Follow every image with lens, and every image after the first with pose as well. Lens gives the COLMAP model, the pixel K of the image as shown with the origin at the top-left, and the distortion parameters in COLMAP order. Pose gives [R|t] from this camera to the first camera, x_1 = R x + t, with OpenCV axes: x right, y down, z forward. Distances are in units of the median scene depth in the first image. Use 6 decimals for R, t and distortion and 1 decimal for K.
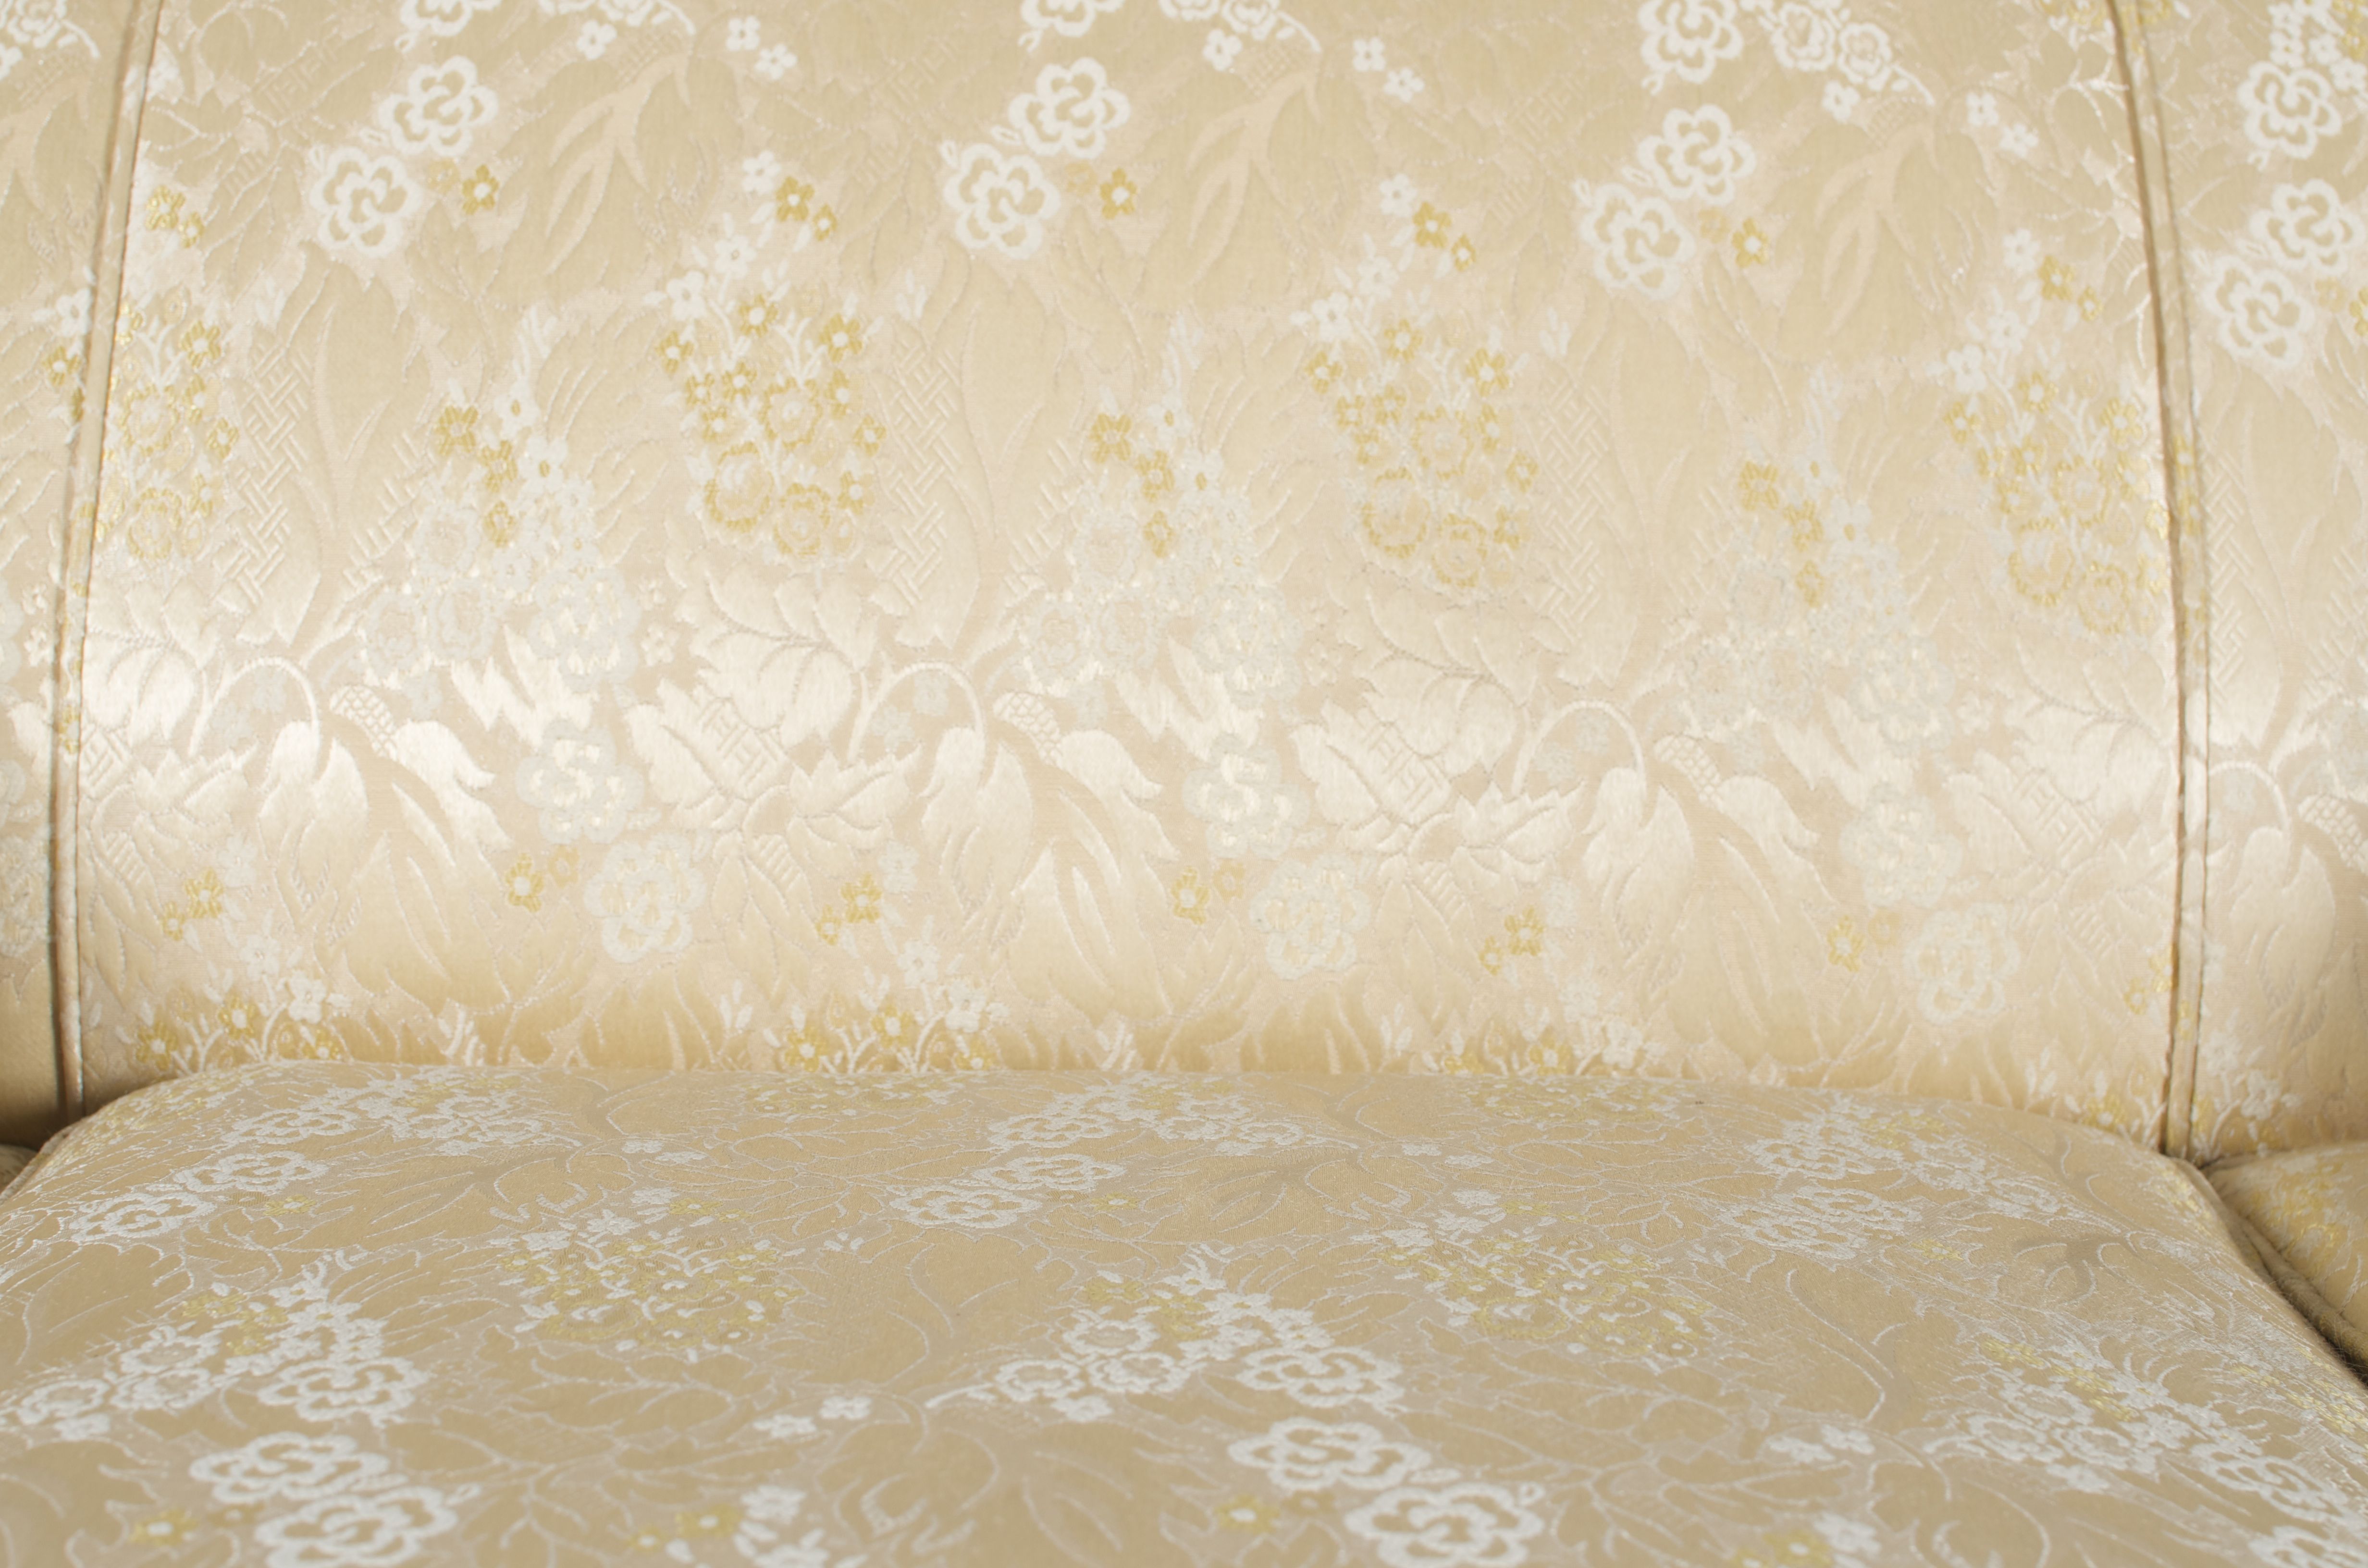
lens RADIAL K [[3652.2, 0, 1179.2], [0, 3652.2, 775.4], [0, 0, 1]] dist [-0.176143, 0.000000]
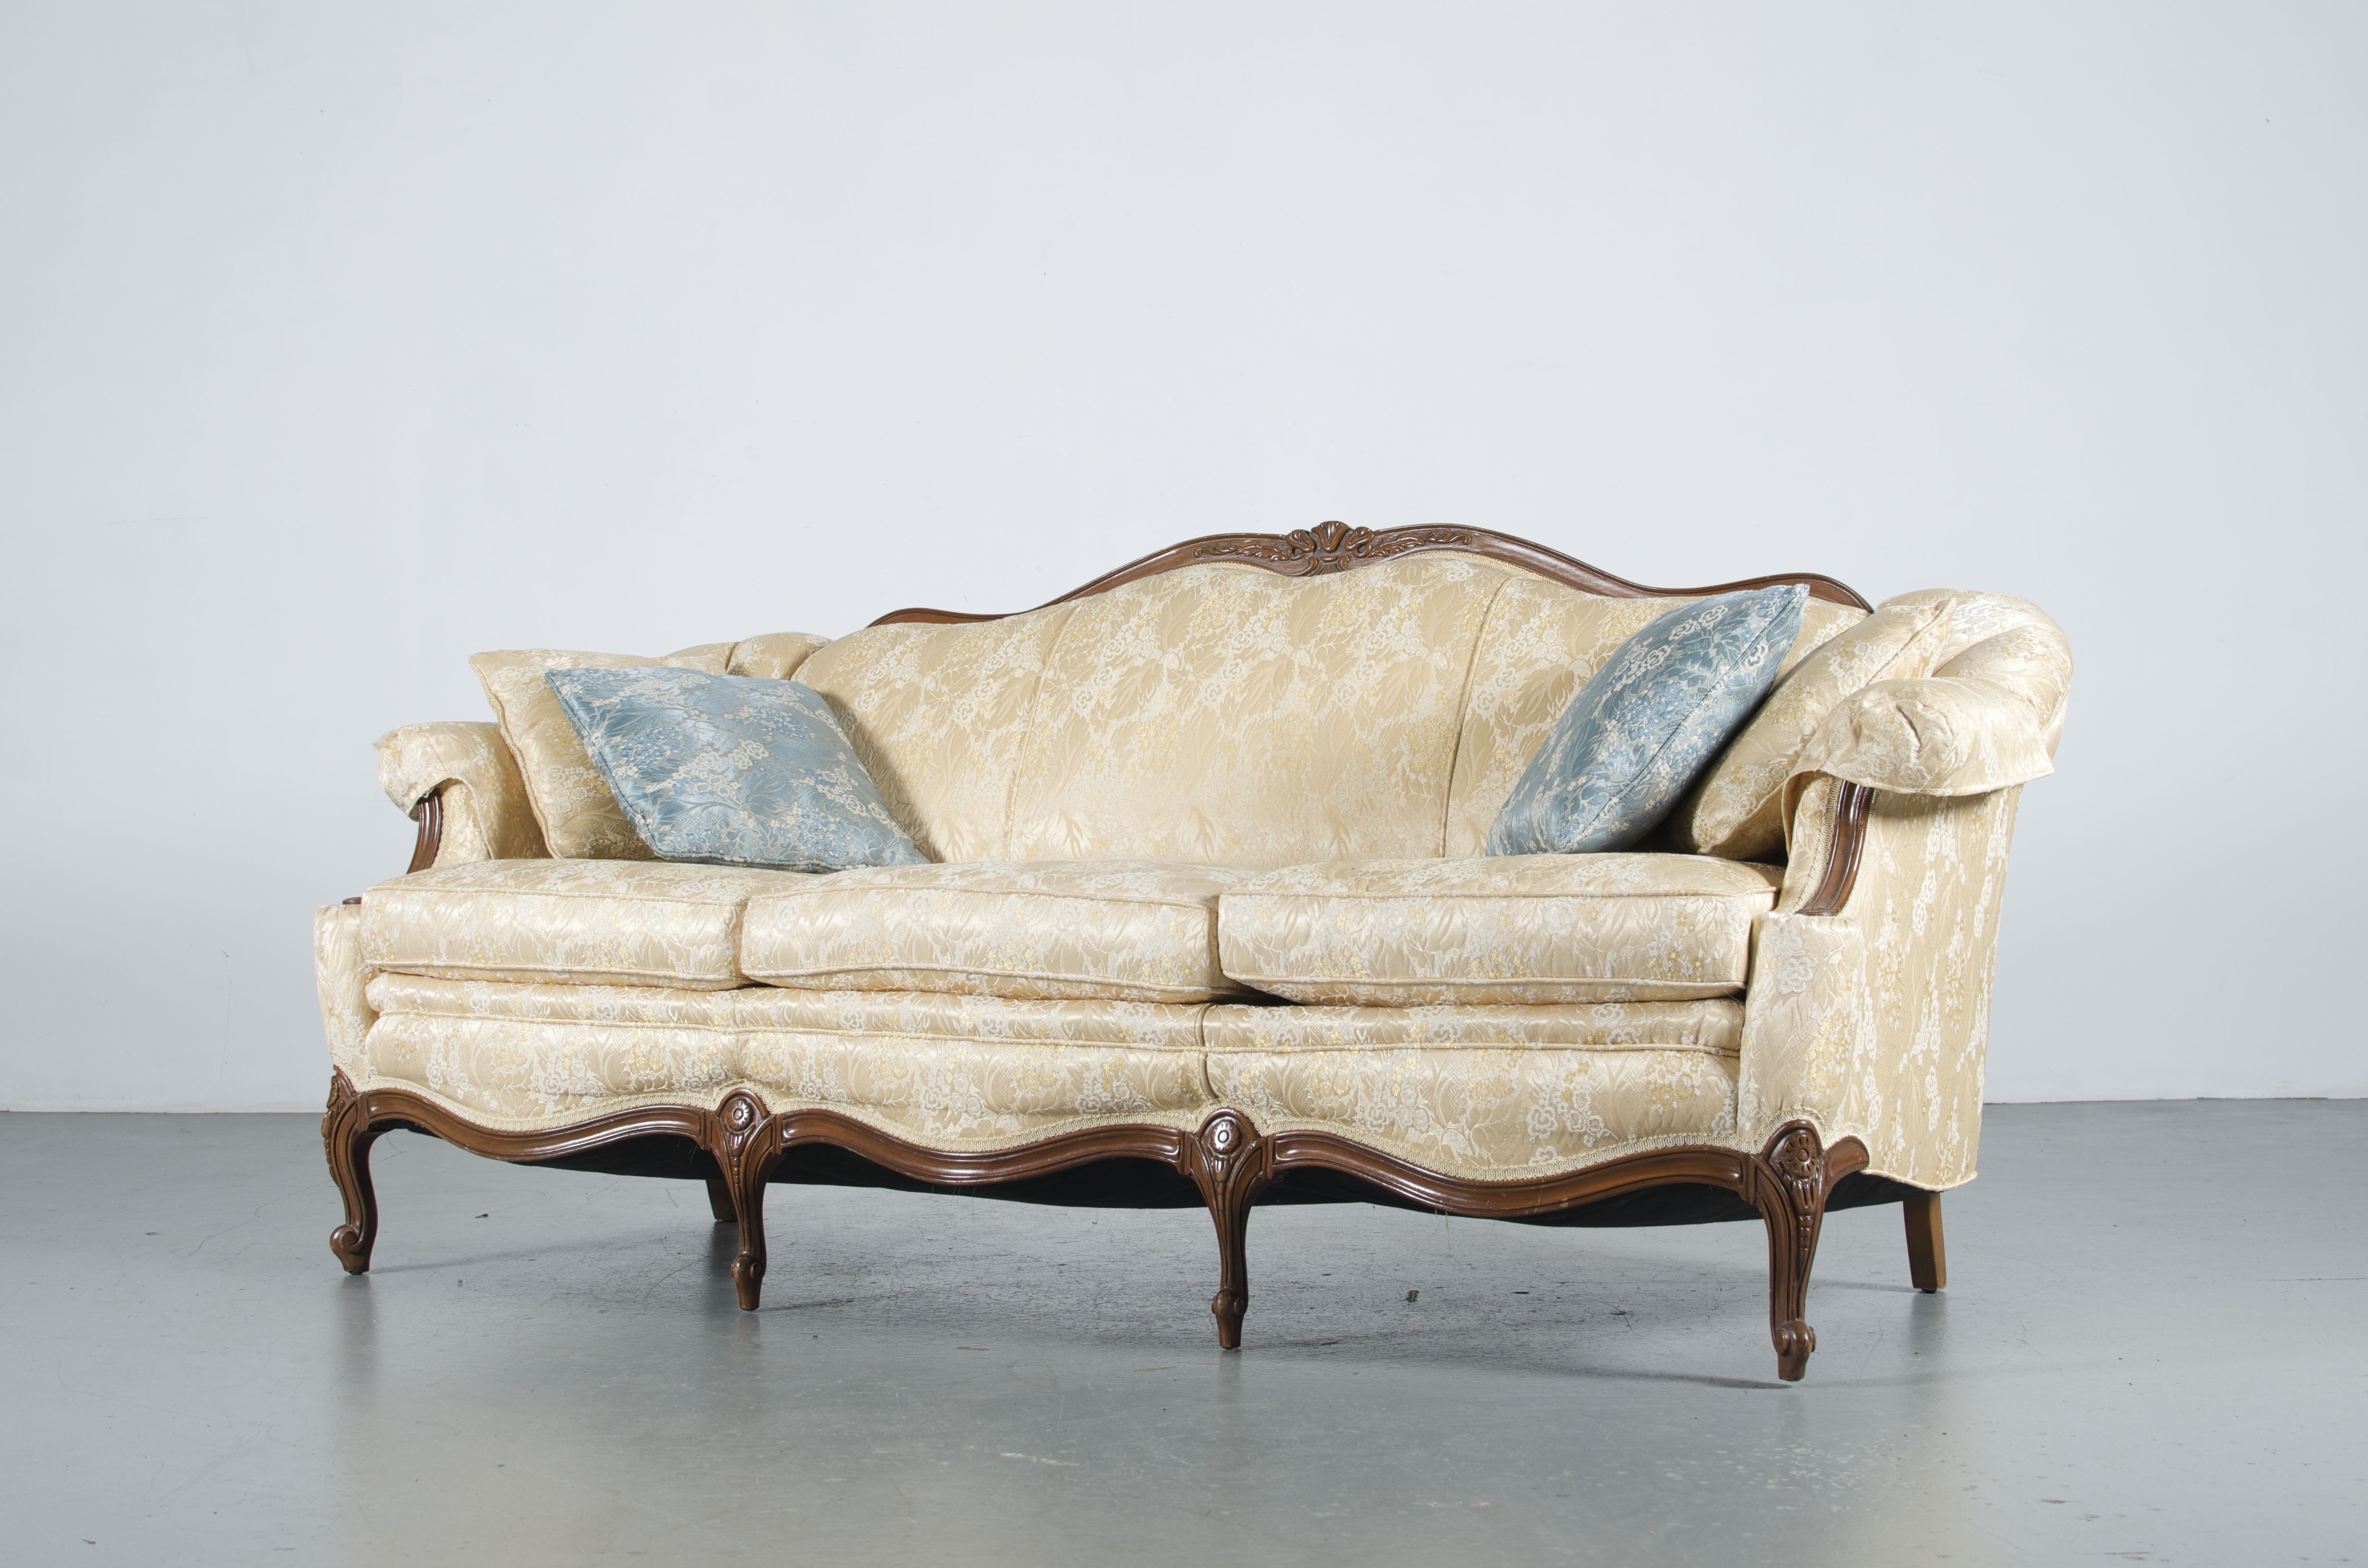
lens RADIAL K [[3652.2, 0, 1179.6], [0, 3652.2, 776.6], [0, 0, 1]] dist [-0.176143, 0.000000]
pose [[0.862900, -0.044890, -0.503377, 2.109517], [-0.059668, 0.980031, -0.189681, 0.769655], [0.501840, 0.193711, 0.842990, -2.670214]]
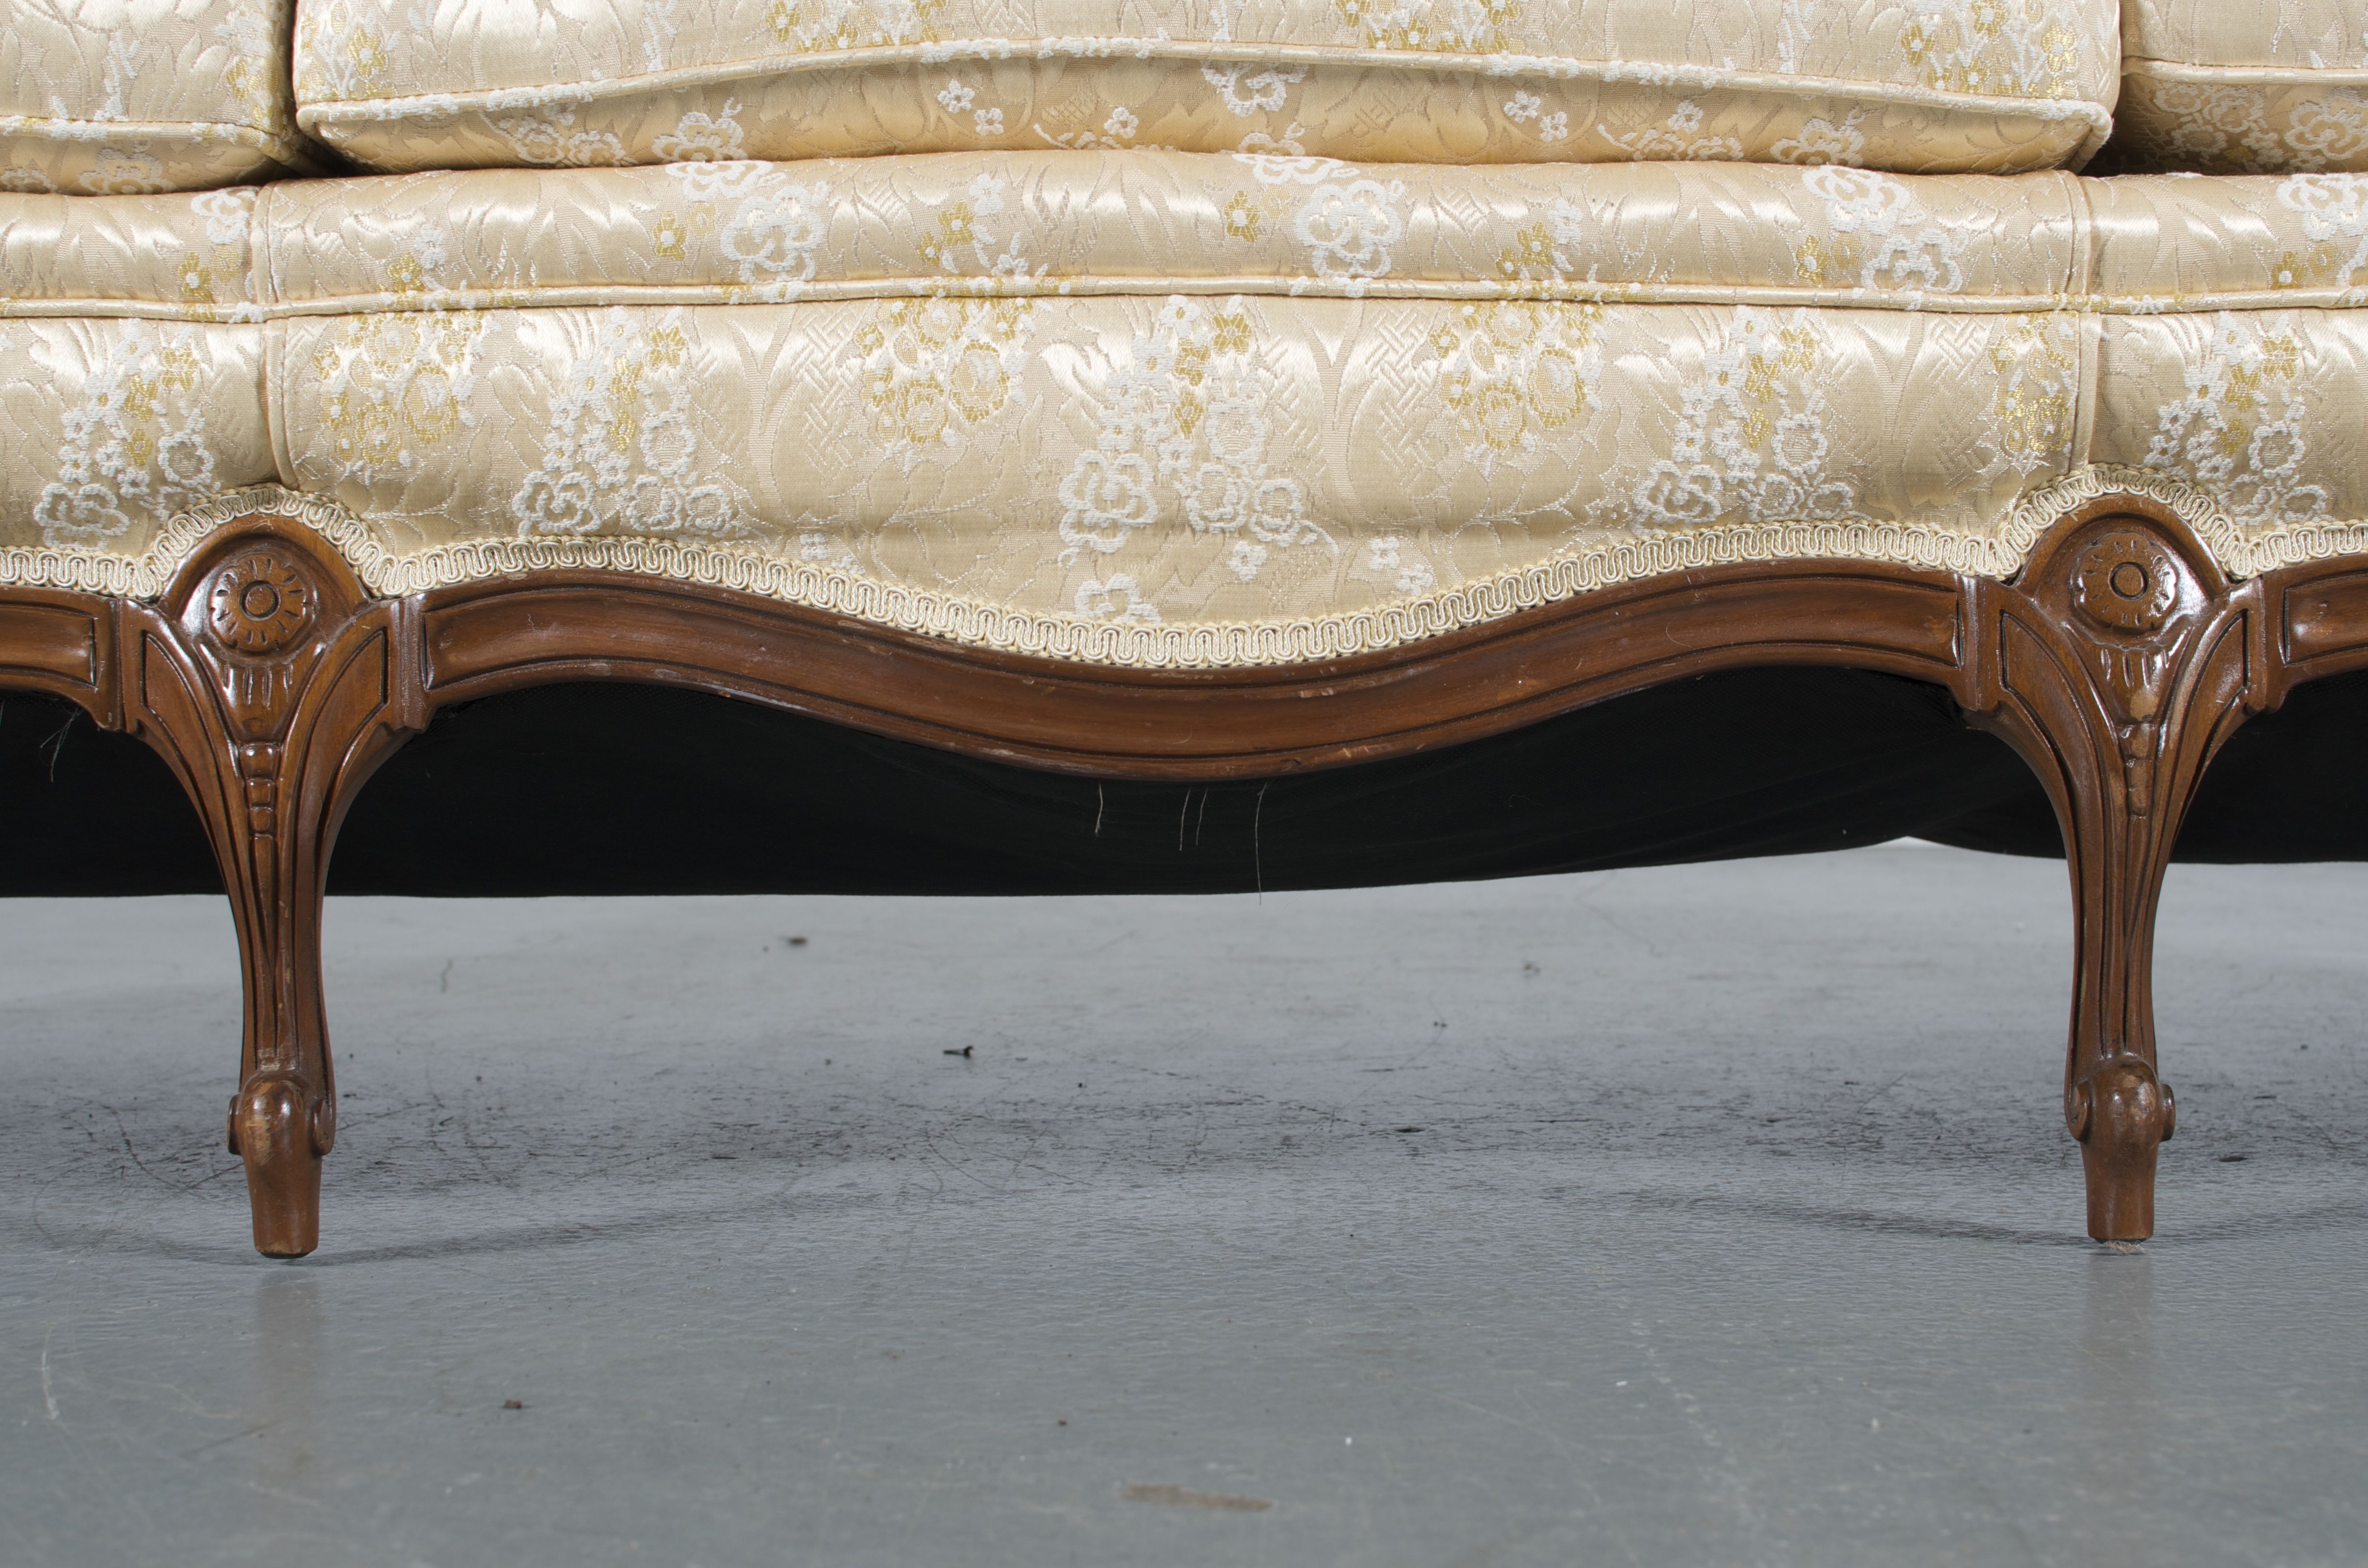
lens RADIAL K [[3652.2, 0, 1168.7], [0, 3652.2, 787.9], [0, 0, 1]] dist [-0.176143, 0.000000]
pose [[0.998378, -0.044634, -0.035353, 0.013938], [0.038456, 0.986464, -0.159403, 0.664307], [0.041990, 0.157785, 0.986580, -0.630516]]
